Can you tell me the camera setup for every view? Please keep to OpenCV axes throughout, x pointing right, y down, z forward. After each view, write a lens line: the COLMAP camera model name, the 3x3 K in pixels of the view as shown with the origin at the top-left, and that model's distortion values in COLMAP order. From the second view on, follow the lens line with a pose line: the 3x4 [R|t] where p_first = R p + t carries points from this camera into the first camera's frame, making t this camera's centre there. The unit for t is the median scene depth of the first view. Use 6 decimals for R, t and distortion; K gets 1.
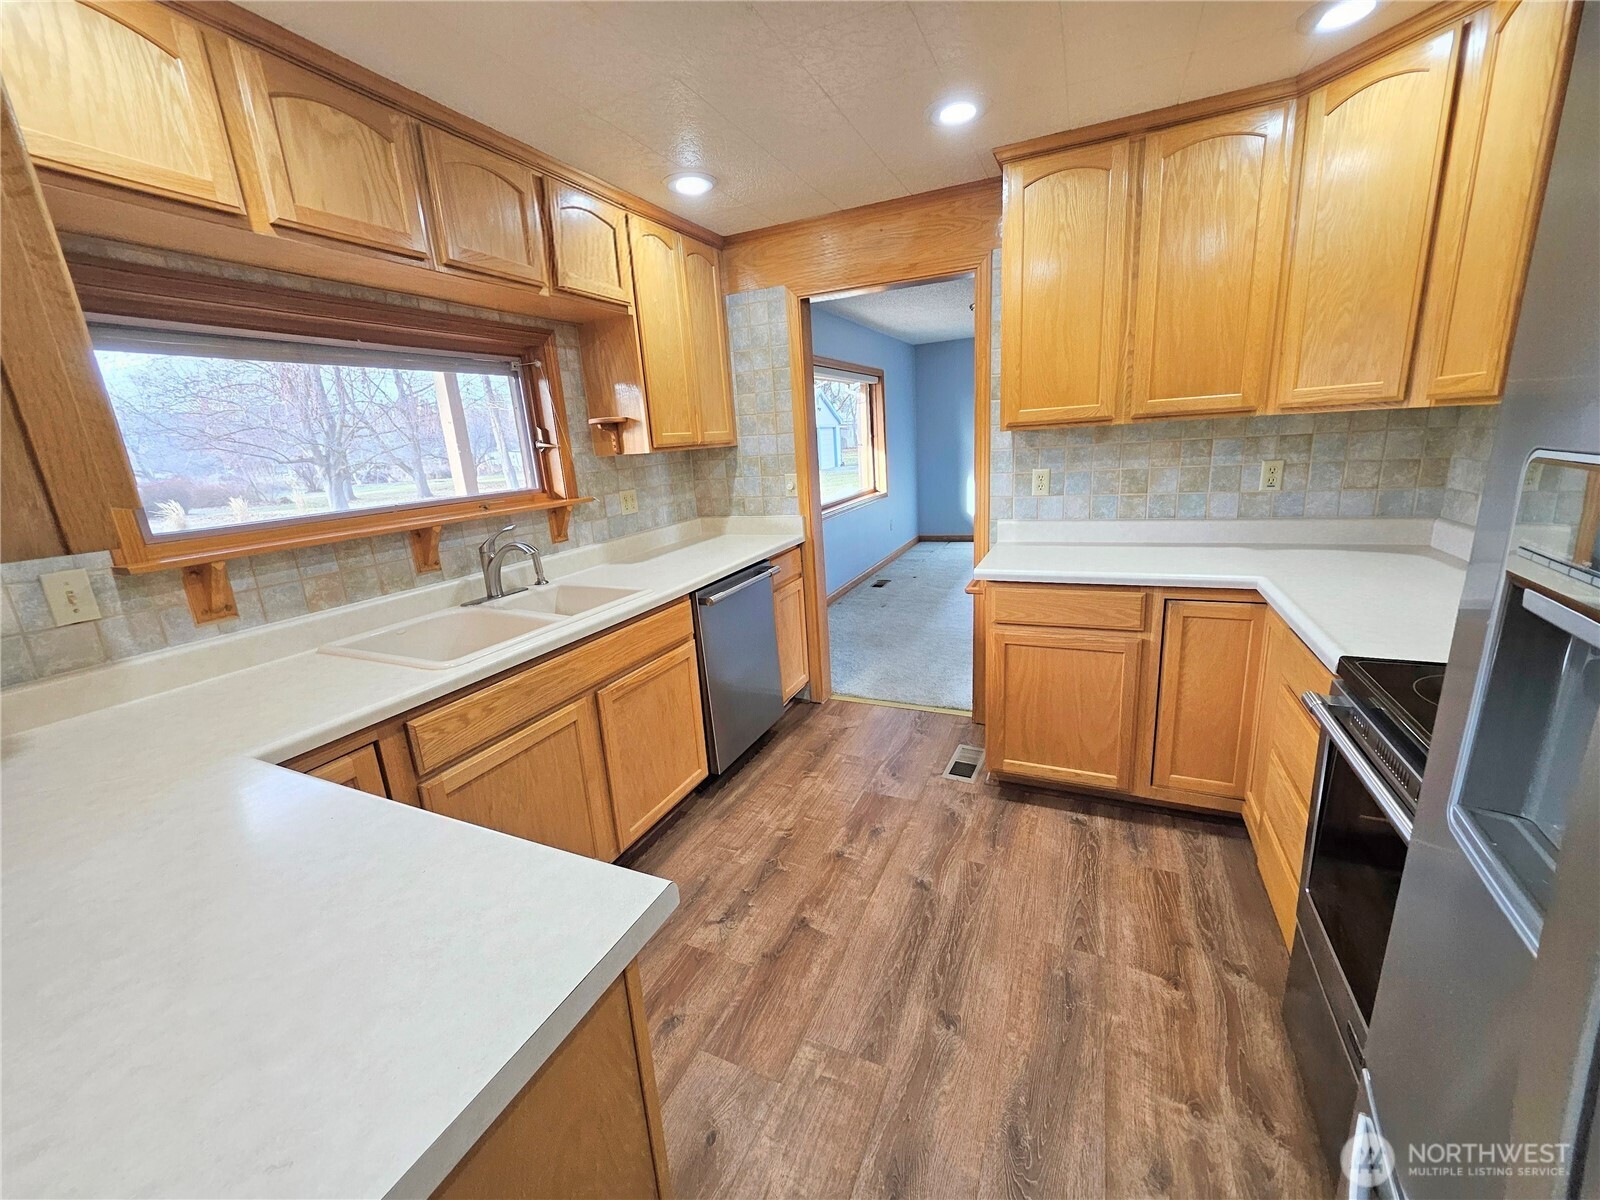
lens RADIAL K [[632.6, 0, 786.8], [0, 632.6, 594.6], [0, 0, 1]] dist [-0.004724, 0.000532]
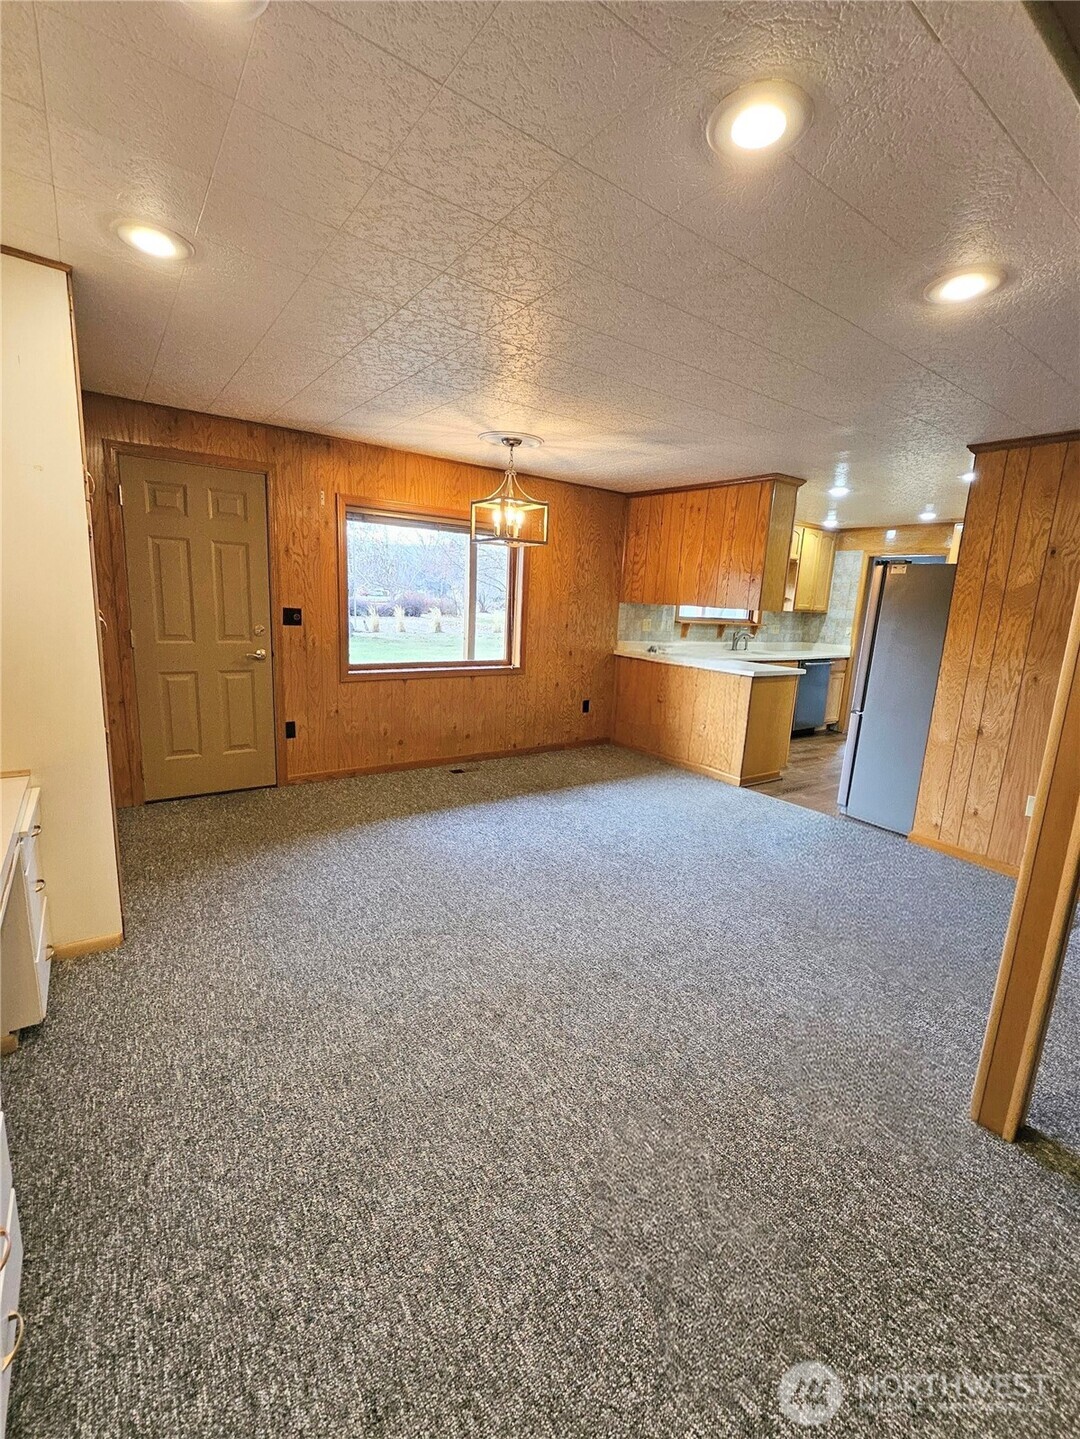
lens RADIAL K [[592.9, 0, 544.2], [0, 592.9, 706.7], [0, 0, 1]] dist [-0.001005, -0.000013]
pose [[0.873964, 0.195597, -0.444892, 0.054382], [-0.221552, 0.975127, -0.006511, 0.381177], [0.432553, 0.104257, 0.895560, -1.511062]]
